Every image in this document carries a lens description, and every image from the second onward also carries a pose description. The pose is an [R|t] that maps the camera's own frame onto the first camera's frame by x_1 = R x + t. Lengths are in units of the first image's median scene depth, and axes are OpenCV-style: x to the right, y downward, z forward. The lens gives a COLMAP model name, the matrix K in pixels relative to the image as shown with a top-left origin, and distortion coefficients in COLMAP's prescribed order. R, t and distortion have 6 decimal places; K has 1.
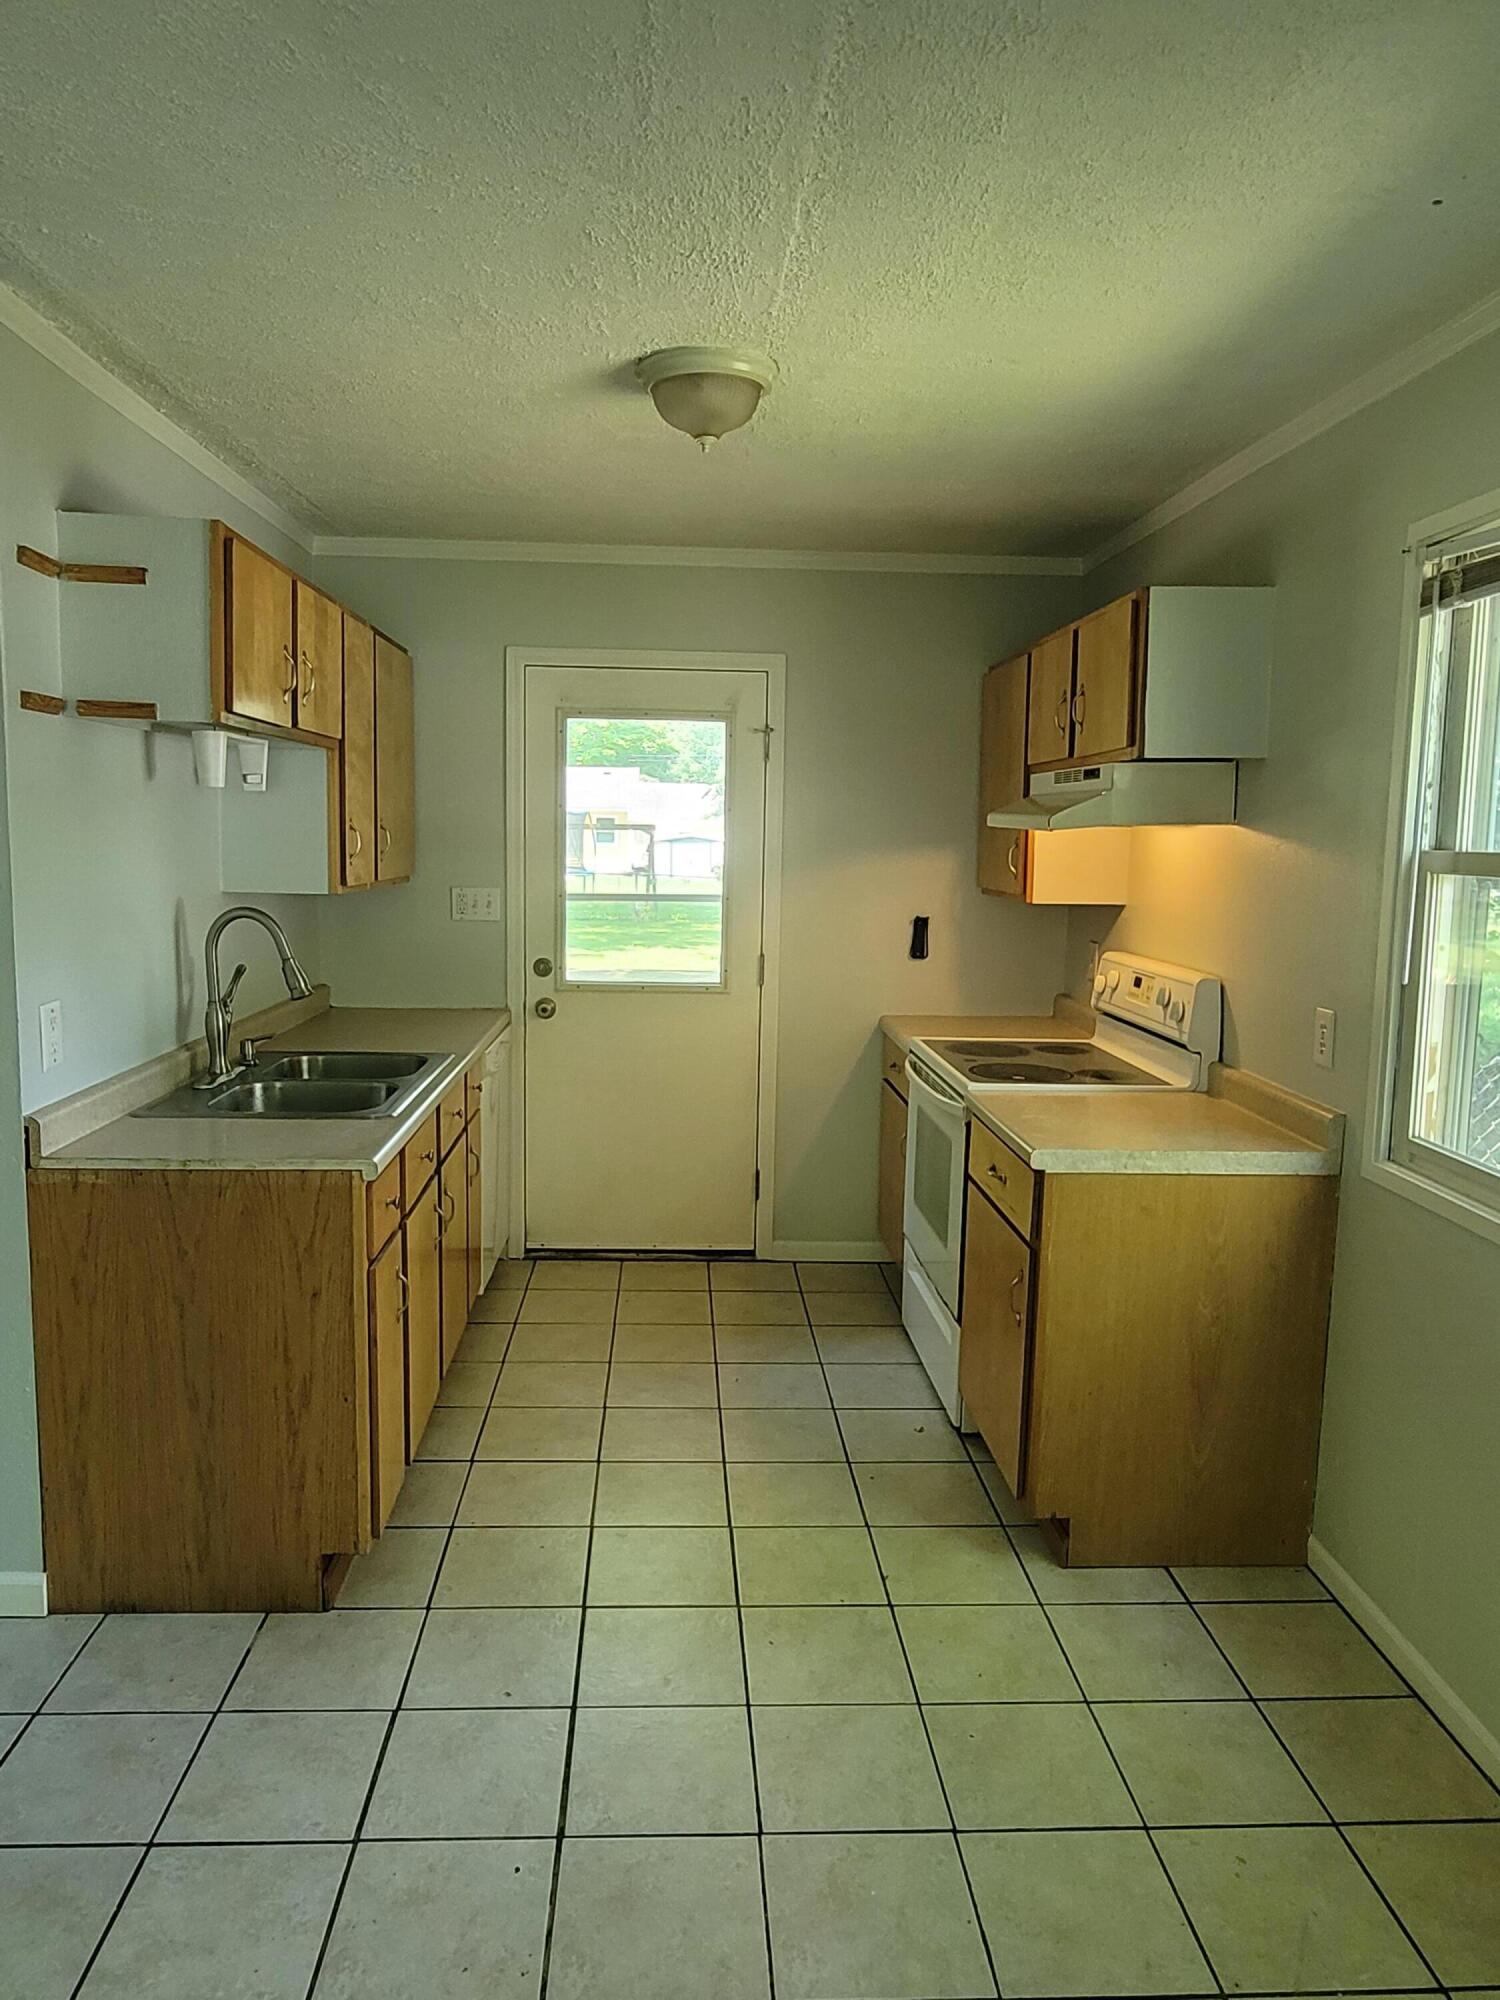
lens RADIAL K [[1346.5, 0, 734.9], [0, 1346.5, 1001.0], [0, 0, 1]] dist [-0.003818, -0.003074]
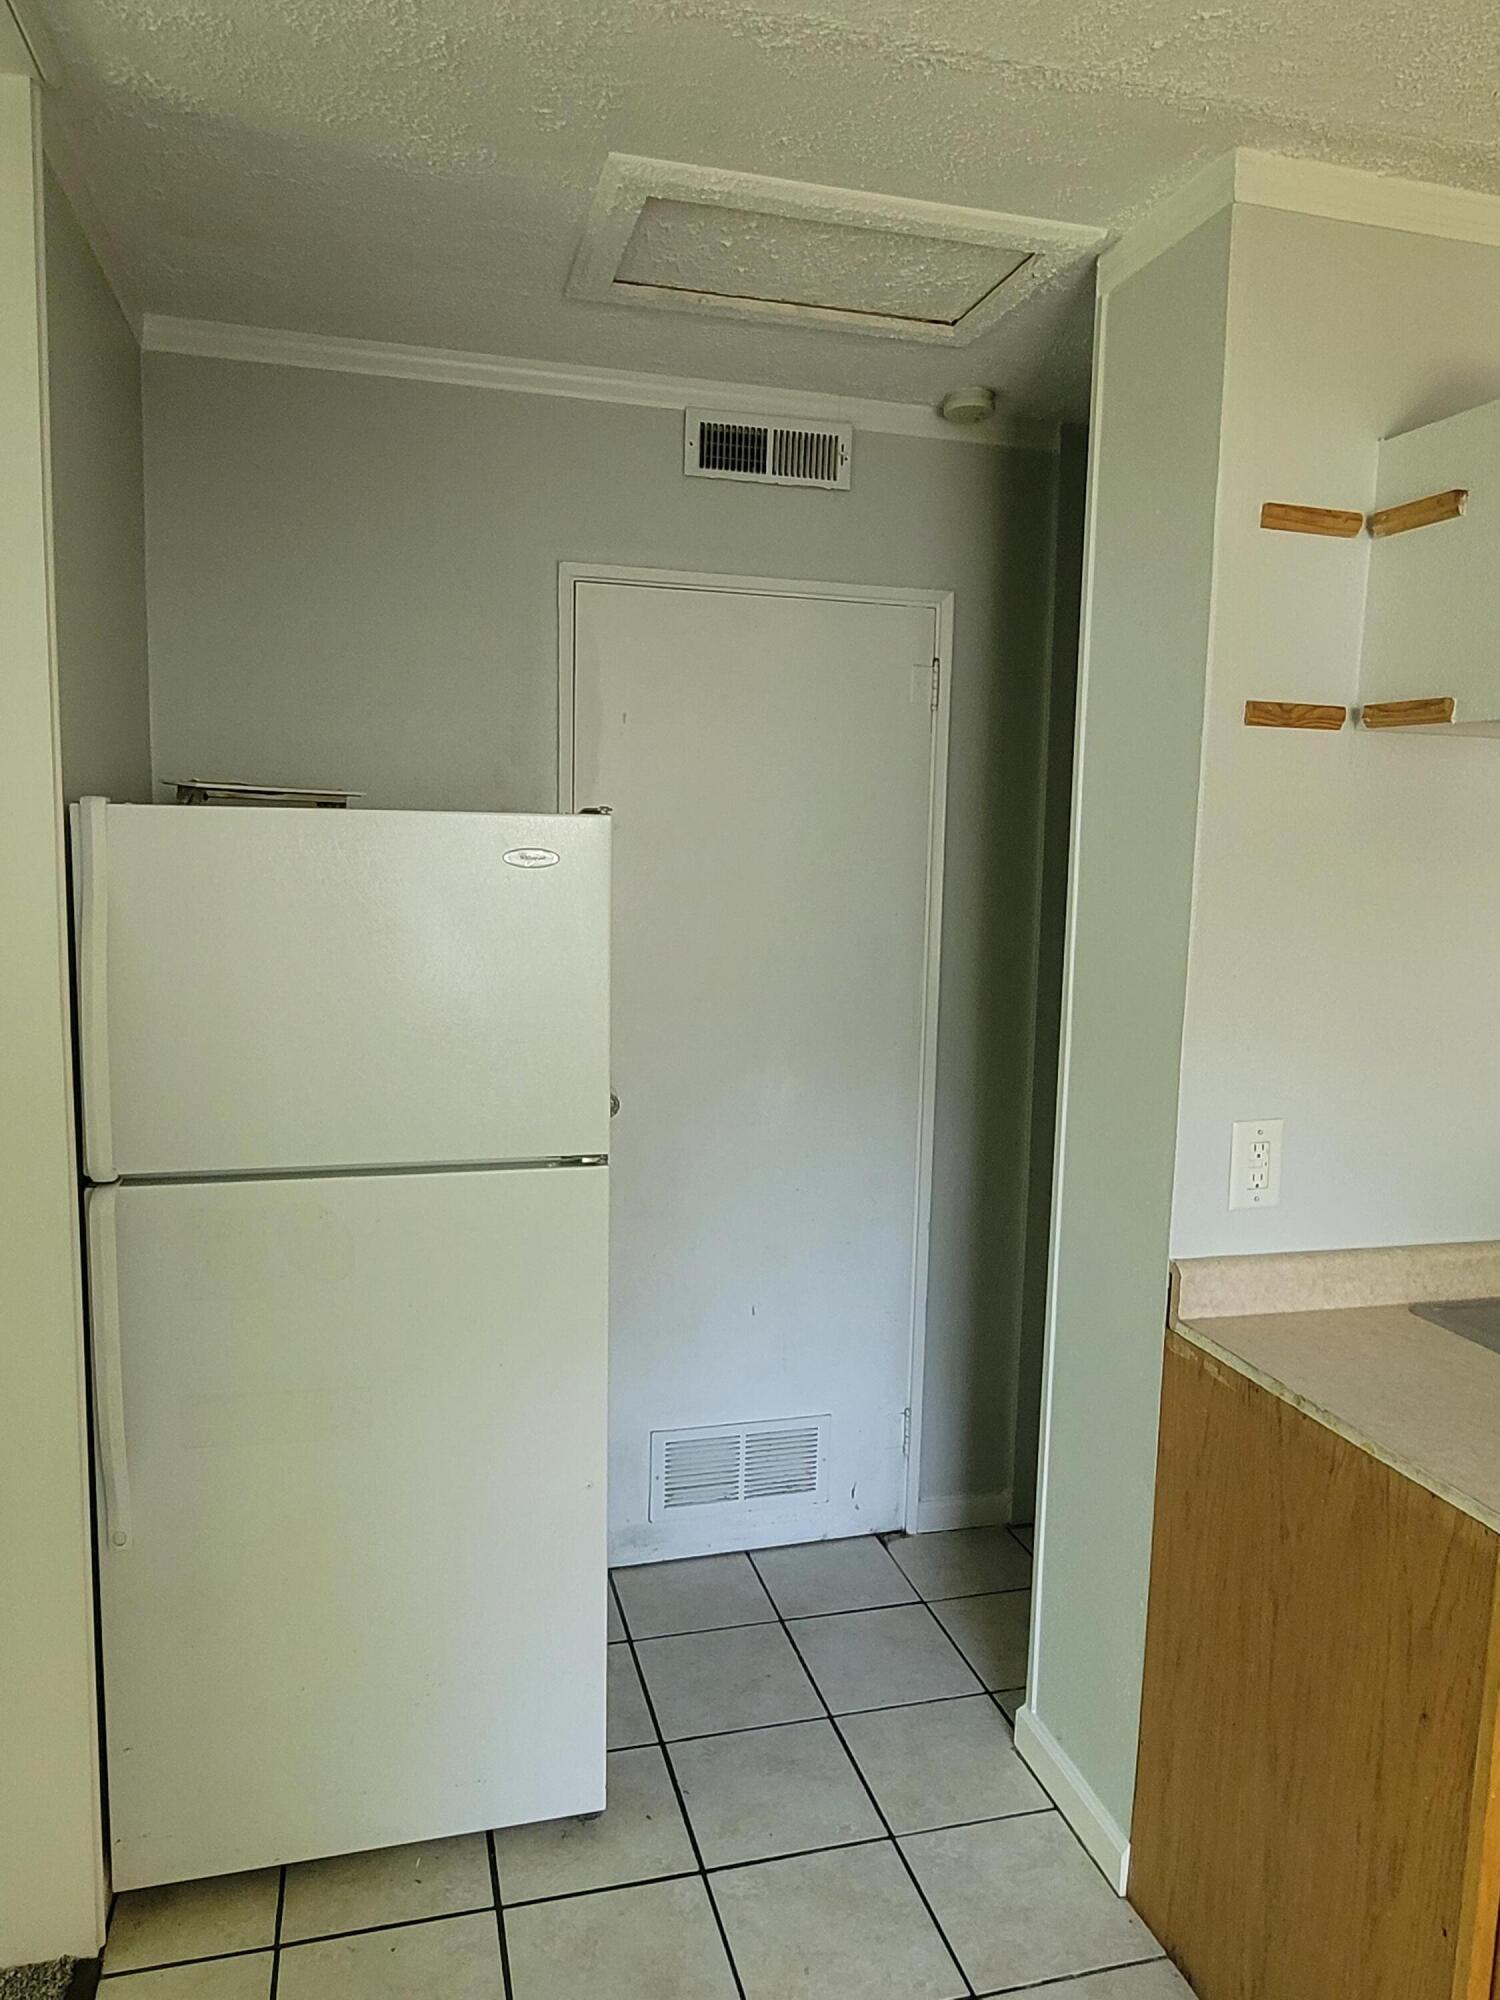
lens RADIAL K [[1346.5, 0, 734.9], [0, 1346.5, 1001.0], [0, 0, 1]] dist [-0.003818, -0.003074]
pose [[0.205498, 0.099147, -0.973622, 0.109655], [-0.143688, 0.987130, 0.070195, -0.056441], [0.968052, 0.125473, 0.217100, 0.420847]]
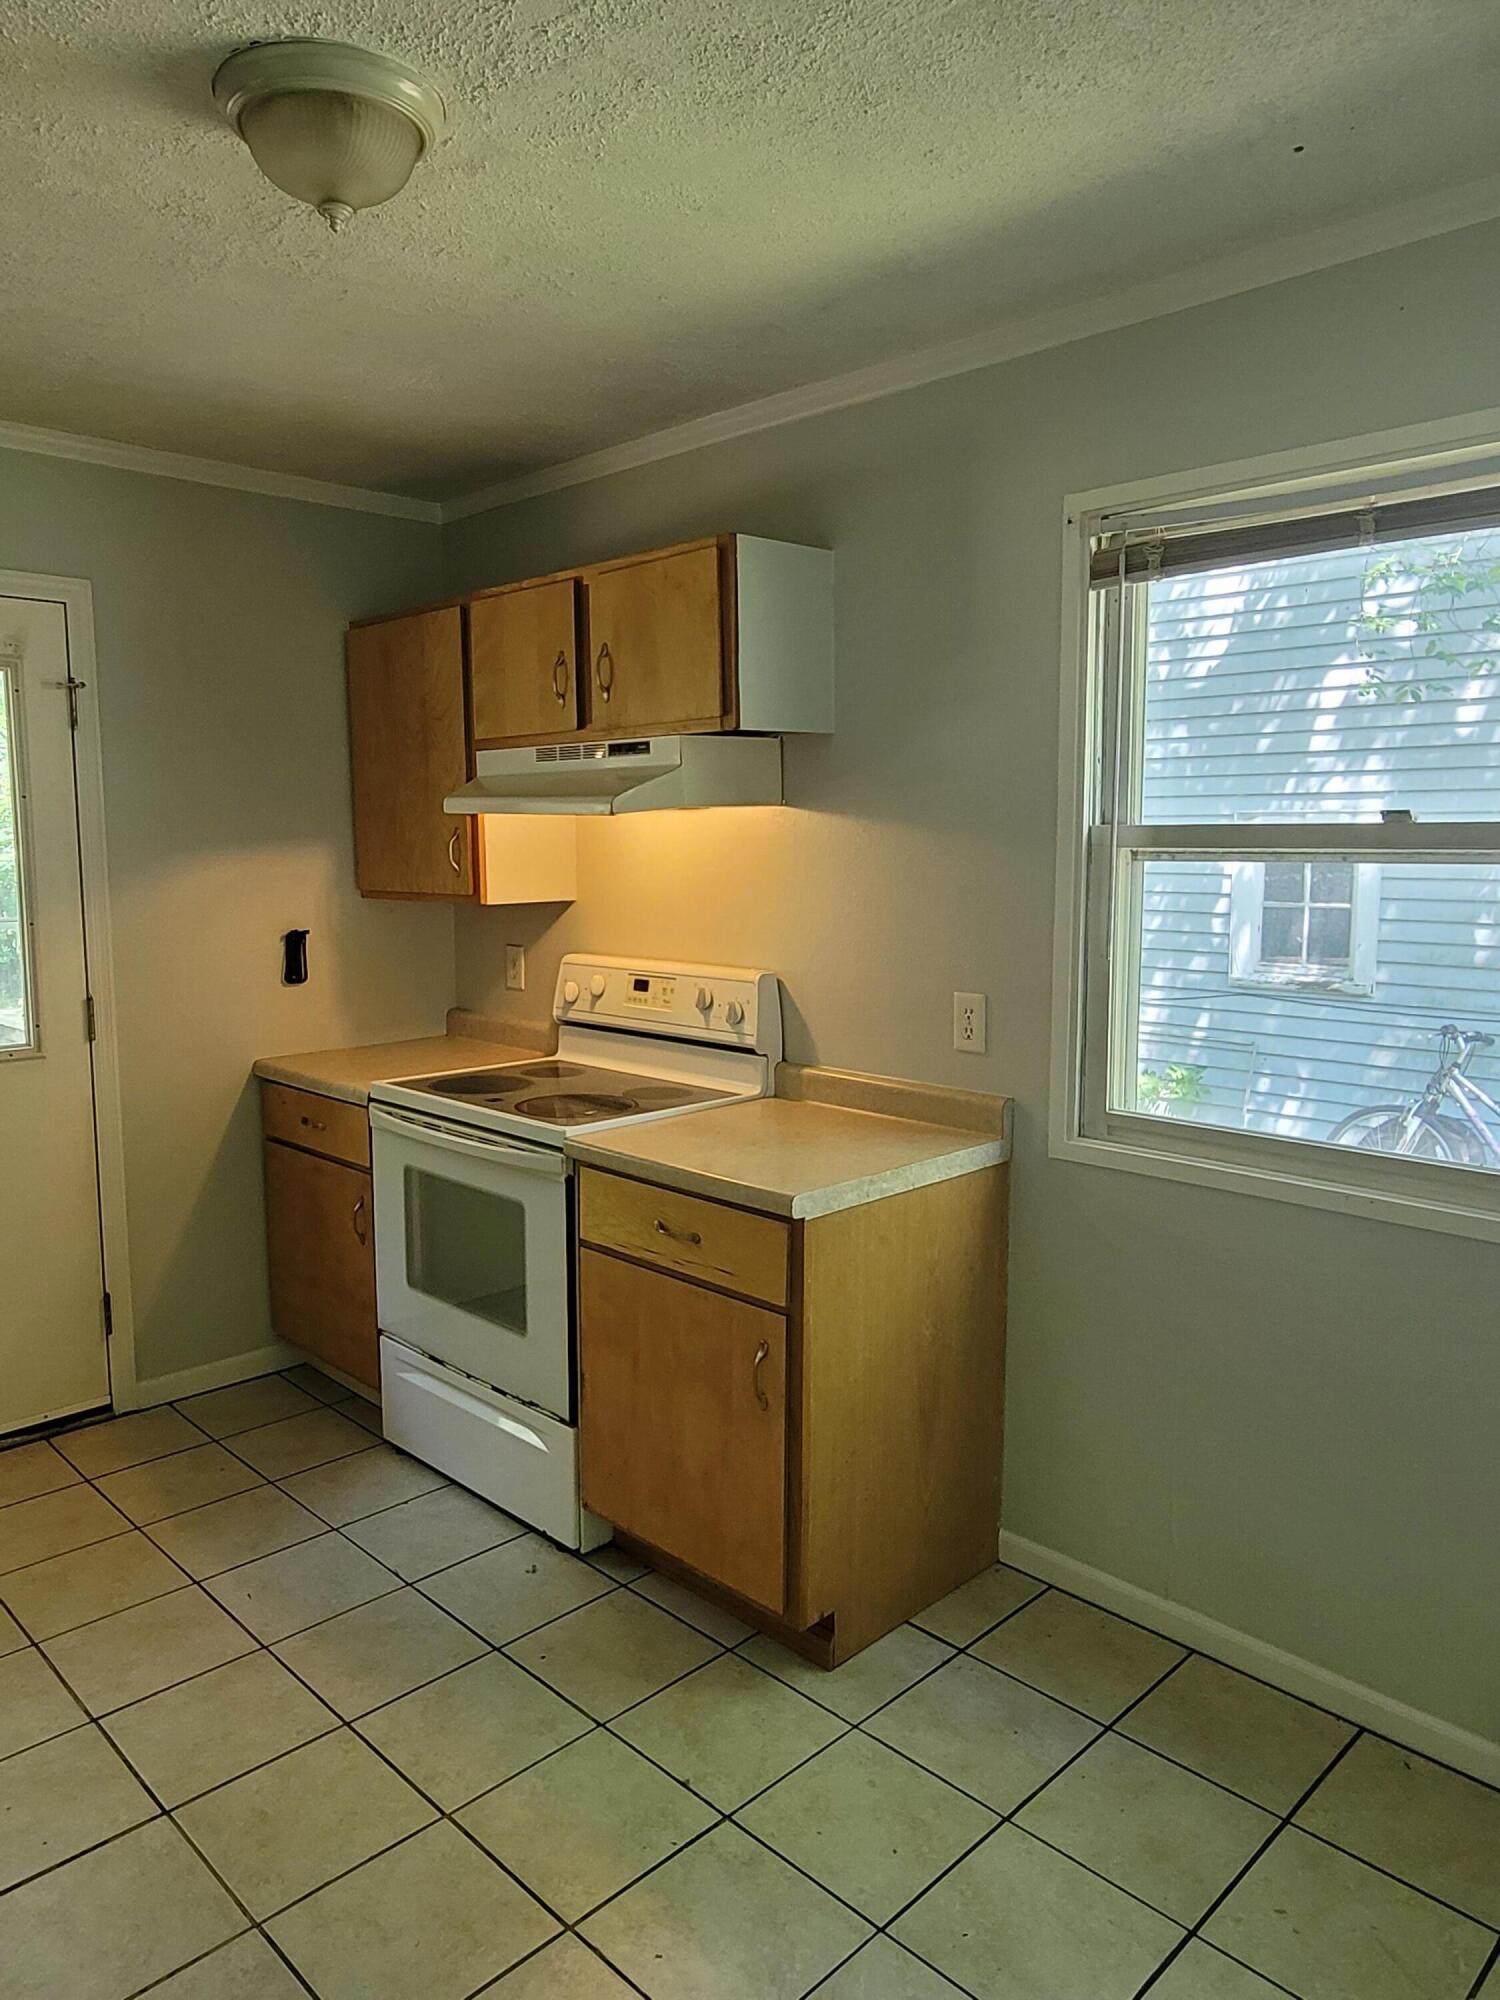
lens RADIAL K [[1346.5, 0, 734.9], [0, 1346.5, 1001.0], [0, 0, 1]] dist [-0.003818, -0.003074]
pose [[0.745135, -0.102757, 0.658949, -0.270252], [0.101555, 0.994019, 0.040170, -0.036718], [-0.659136, 0.036988, 0.751114, 0.318133]]
